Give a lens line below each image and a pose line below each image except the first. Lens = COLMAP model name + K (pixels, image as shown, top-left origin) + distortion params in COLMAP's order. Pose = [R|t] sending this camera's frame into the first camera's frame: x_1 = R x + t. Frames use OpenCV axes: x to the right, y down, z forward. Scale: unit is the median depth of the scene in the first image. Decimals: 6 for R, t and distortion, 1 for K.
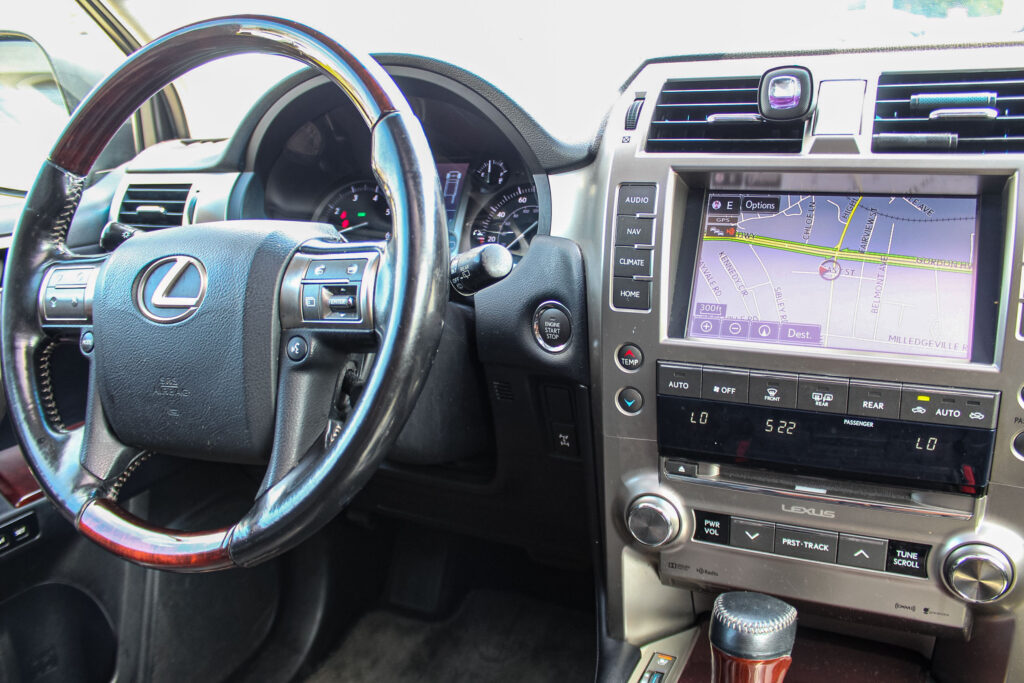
lens RADIAL K [[880.6, 0, 512.0], [0, 880.6, 341.5], [0, 0, 1]] dist [-0.172723, 0.185234]
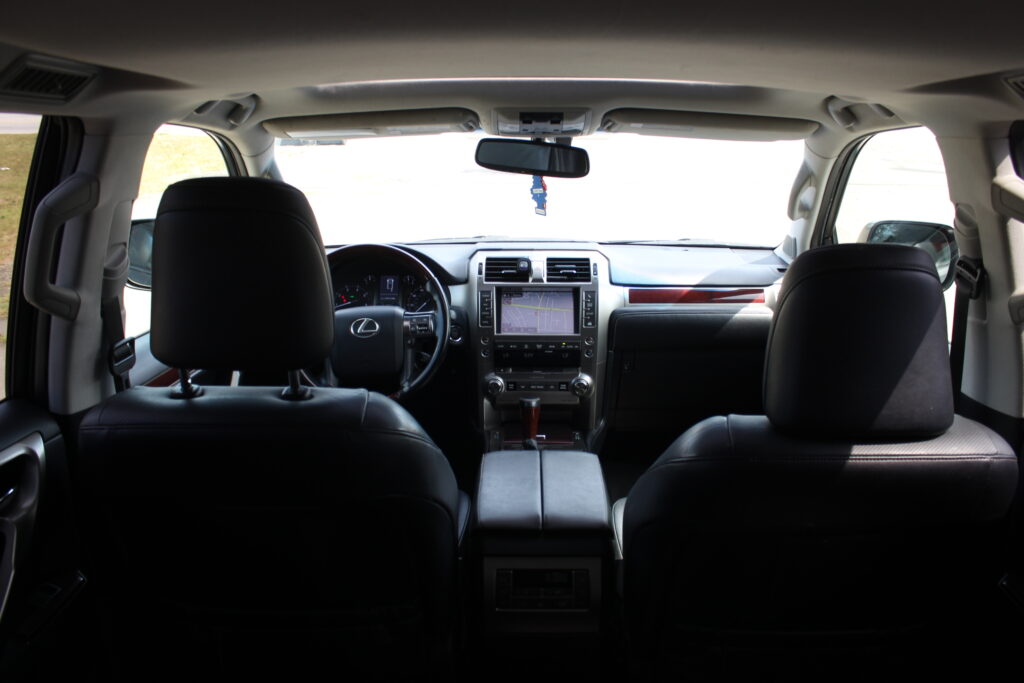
lens RADIAL K [[880.6, 0, 512.0], [0, 880.6, 341.5], [0, 0, 1]] dist [-0.172723, 0.185234]
pose [[0.911658, -0.066652, 0.405508, -1.289889], [0.077403, 0.996948, -0.010152, 0.073642], [-0.403593, 0.040642, 0.914035, -2.440575]]
